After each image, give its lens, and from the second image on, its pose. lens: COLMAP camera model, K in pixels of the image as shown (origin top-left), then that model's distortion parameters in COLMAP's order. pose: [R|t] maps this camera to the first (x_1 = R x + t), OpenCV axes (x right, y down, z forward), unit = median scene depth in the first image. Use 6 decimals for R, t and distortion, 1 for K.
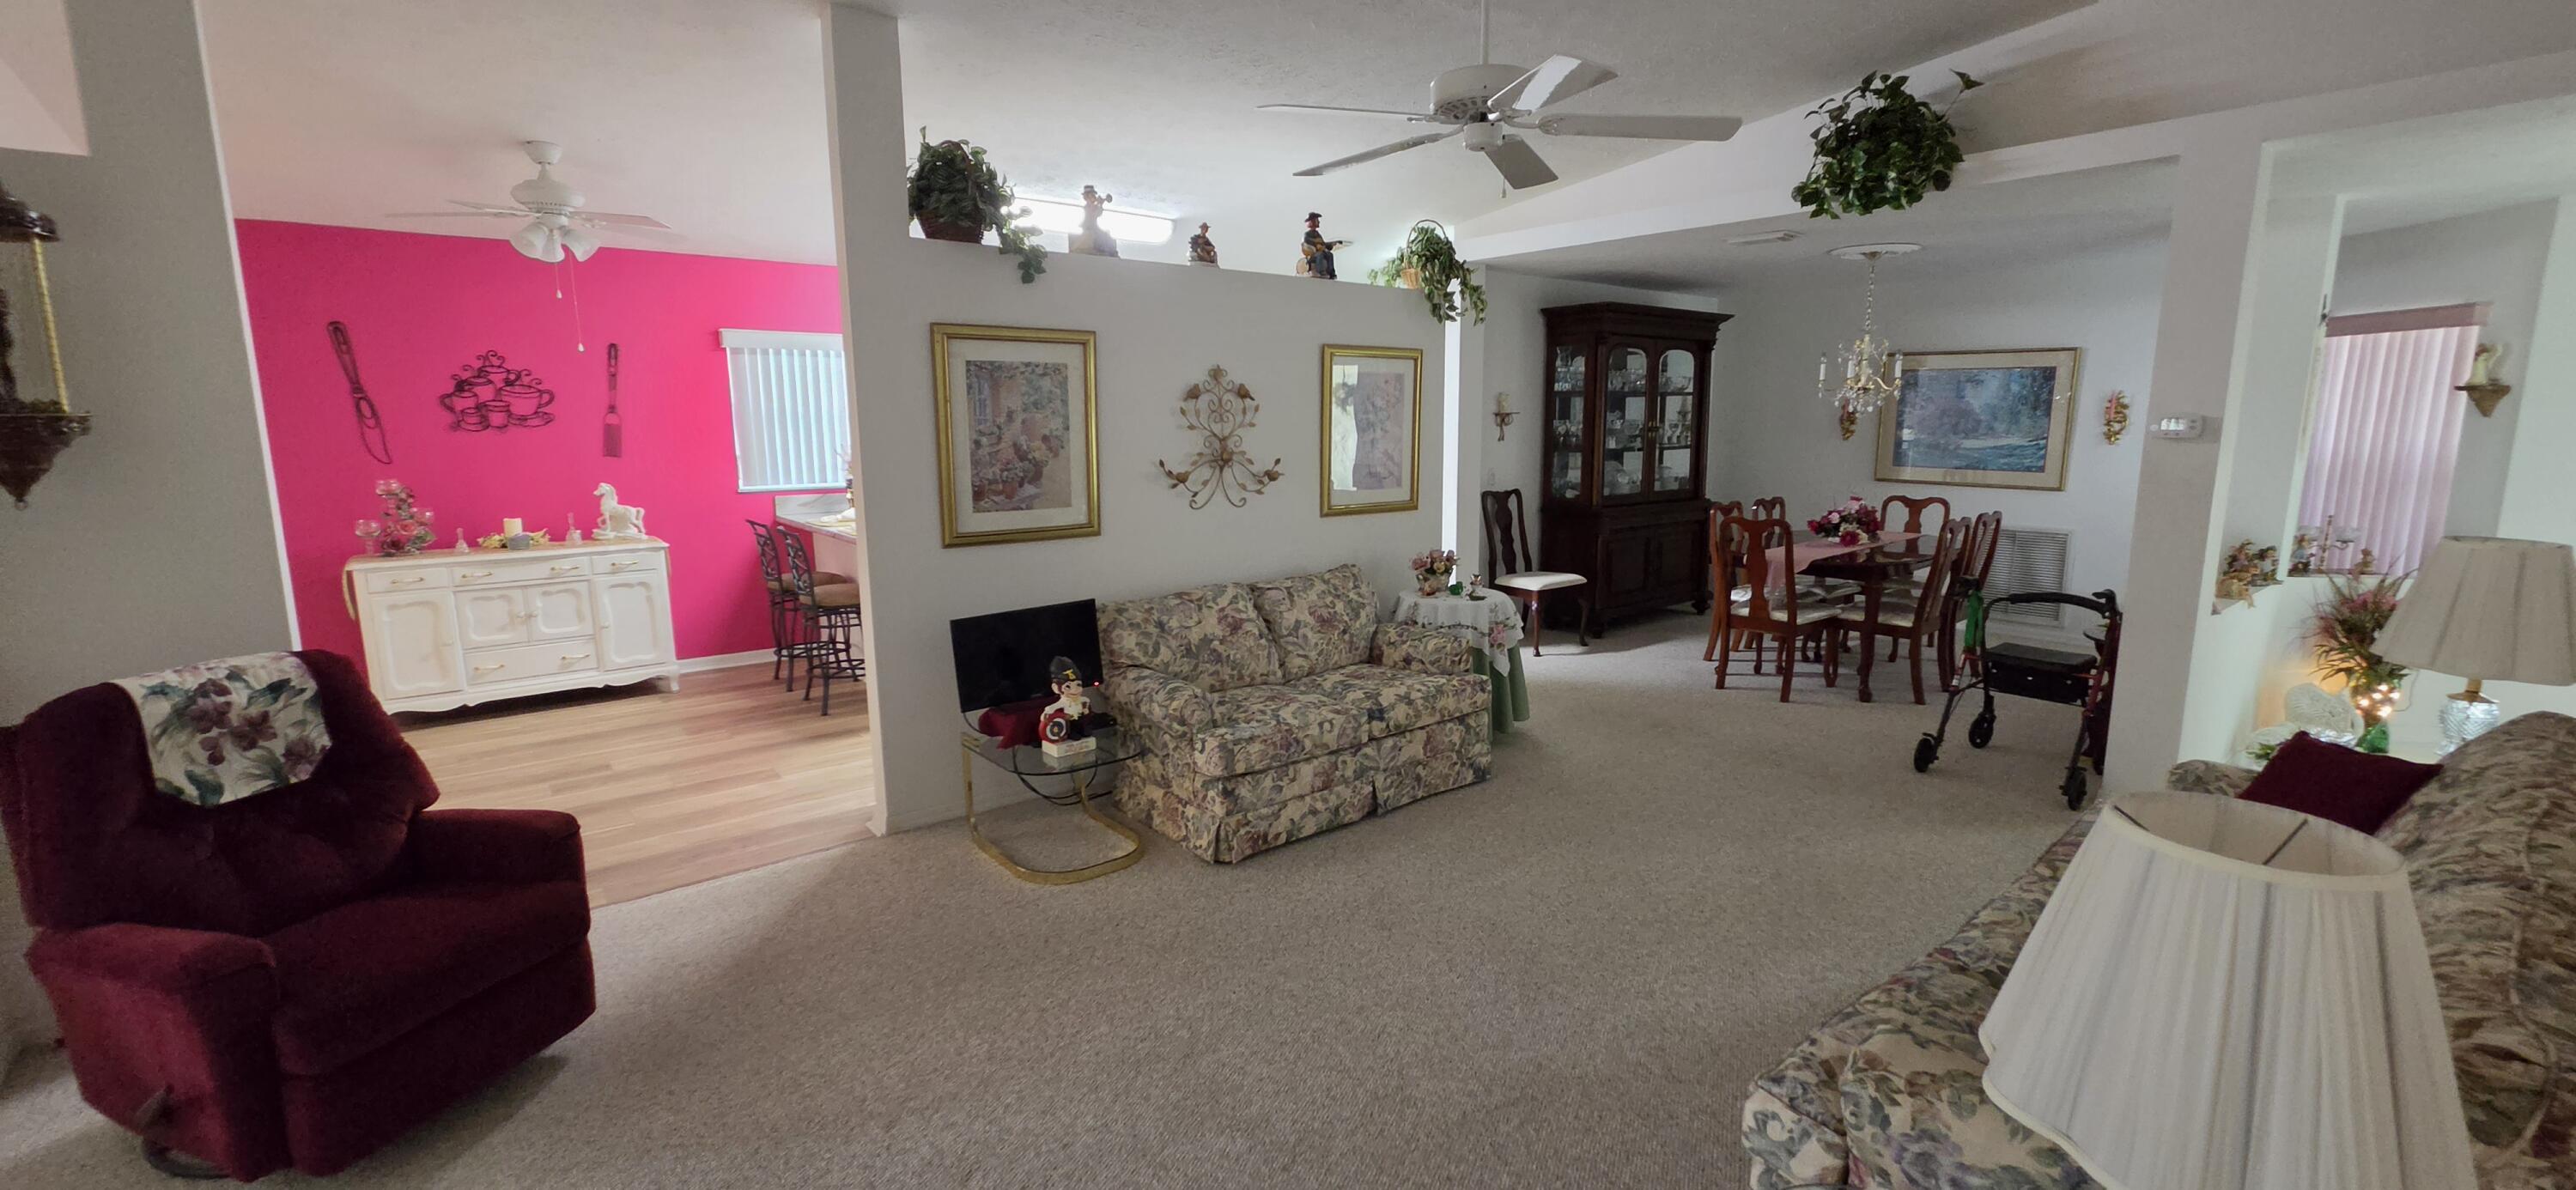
lens RADIAL K [[1075.2, 0, 1297.9], [0, 1075.2, 586.6], [0, 0, 1]] dist [-0.000680, 0.008746]
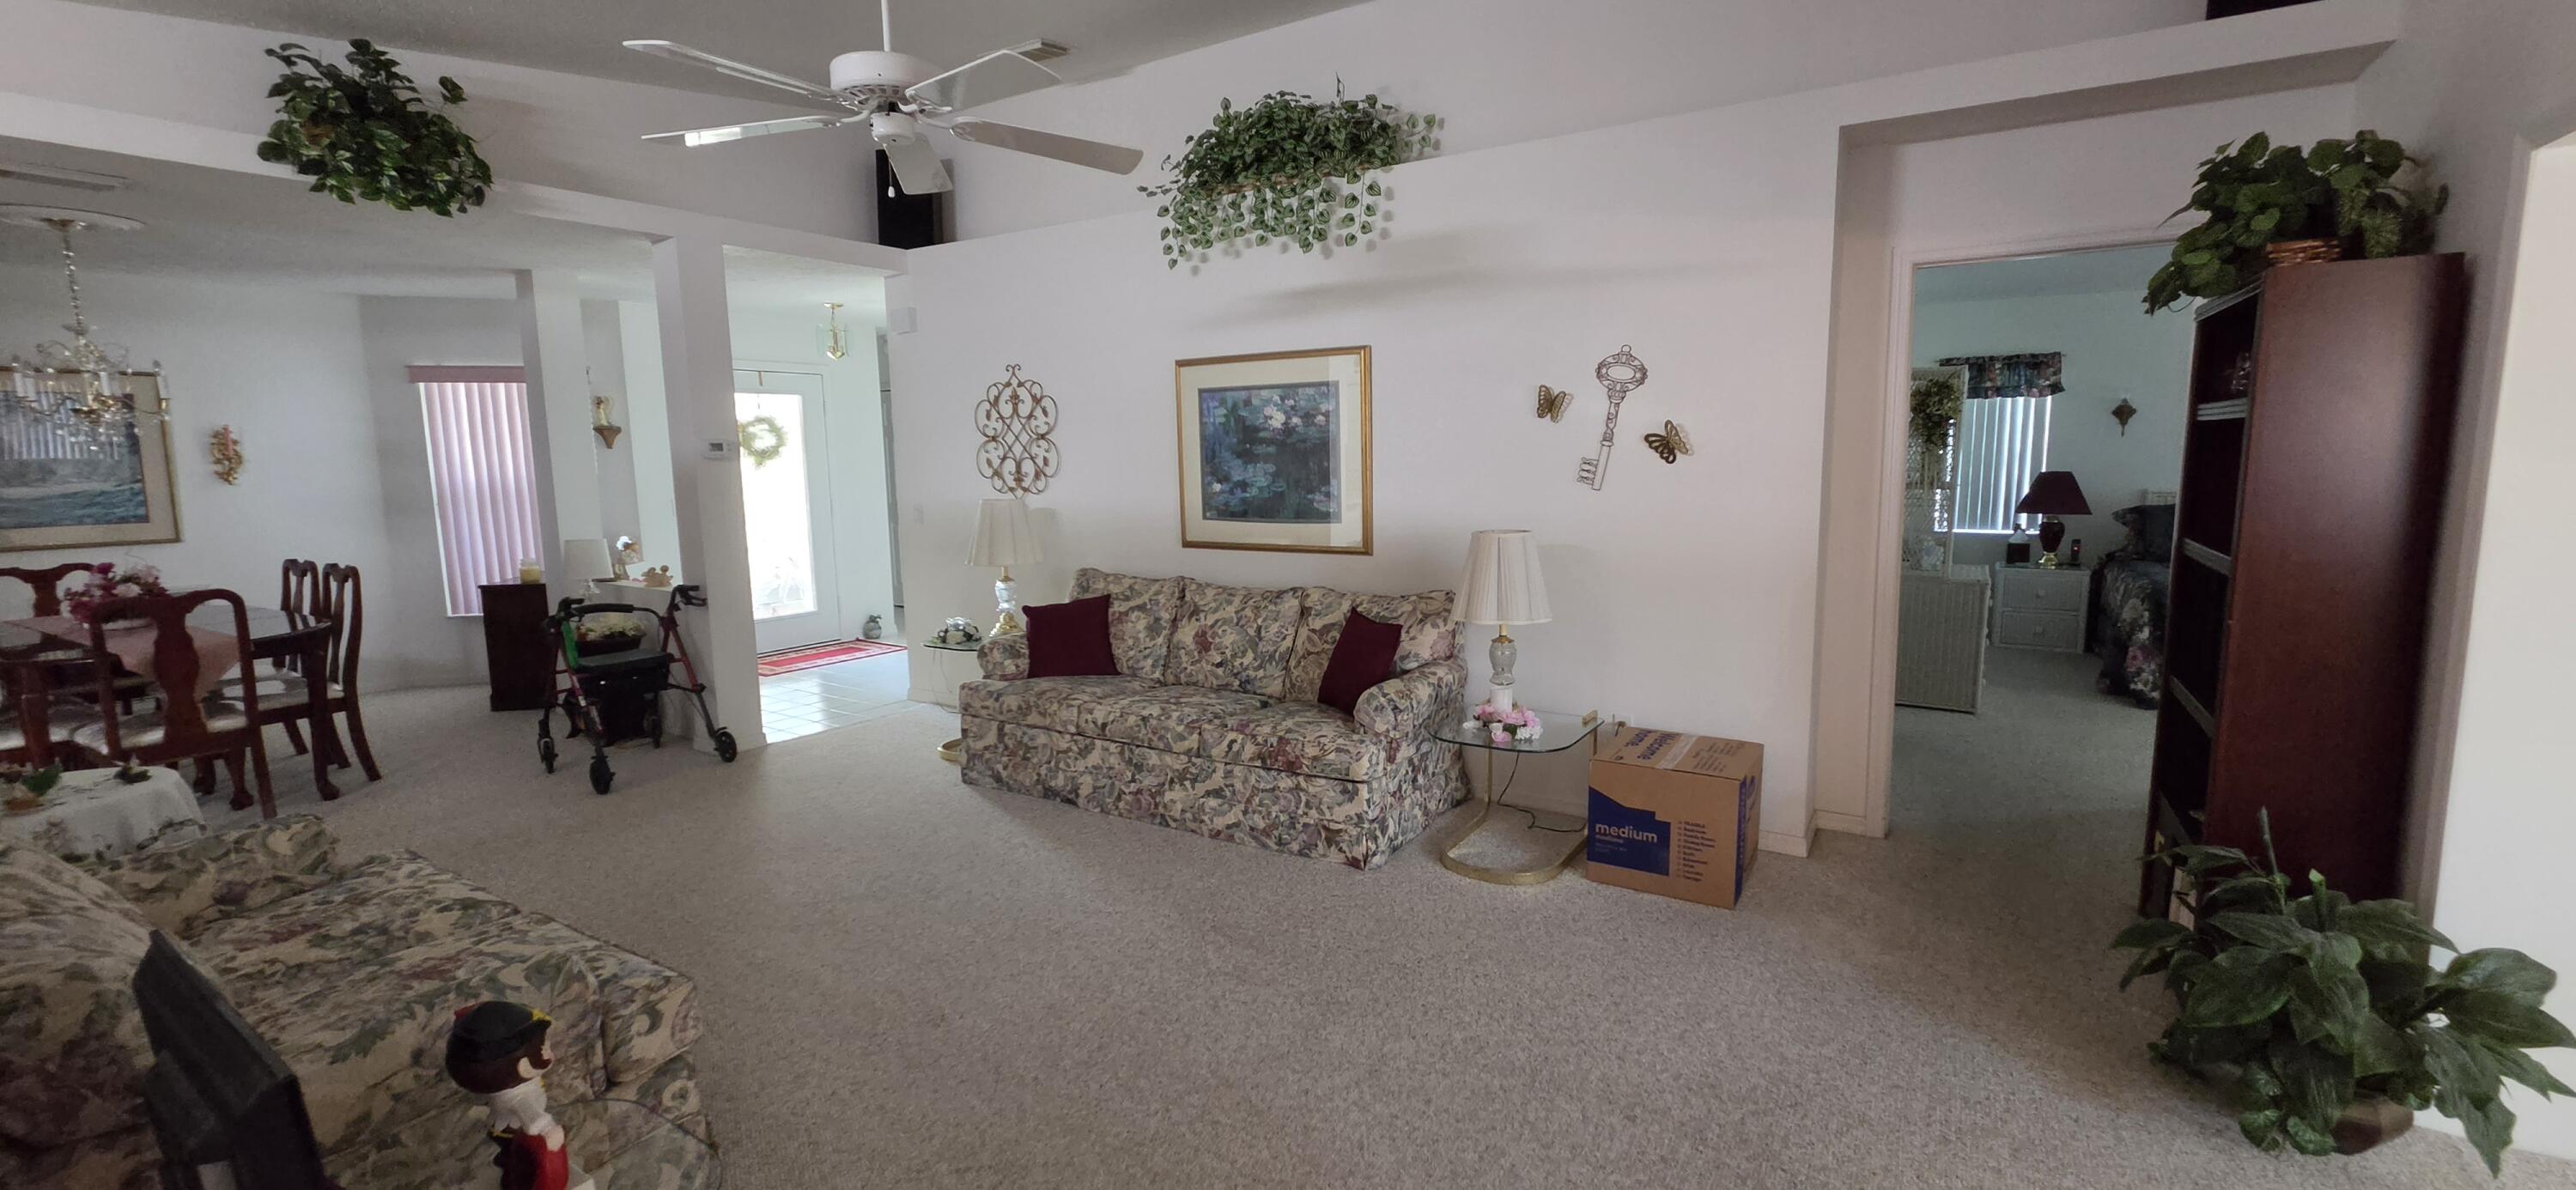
lens RADIAL K [[1075.2, 0, 1297.9], [0, 1075.2, 586.6], [0, 0, 1]] dist [-0.000680, 0.008746]
pose [[-0.326960, -0.118337, 0.937600, -0.533033], [0.171372, 0.968256, 0.181967, -0.083799], [-0.929370, 0.220174, -0.296301, 0.627358]]
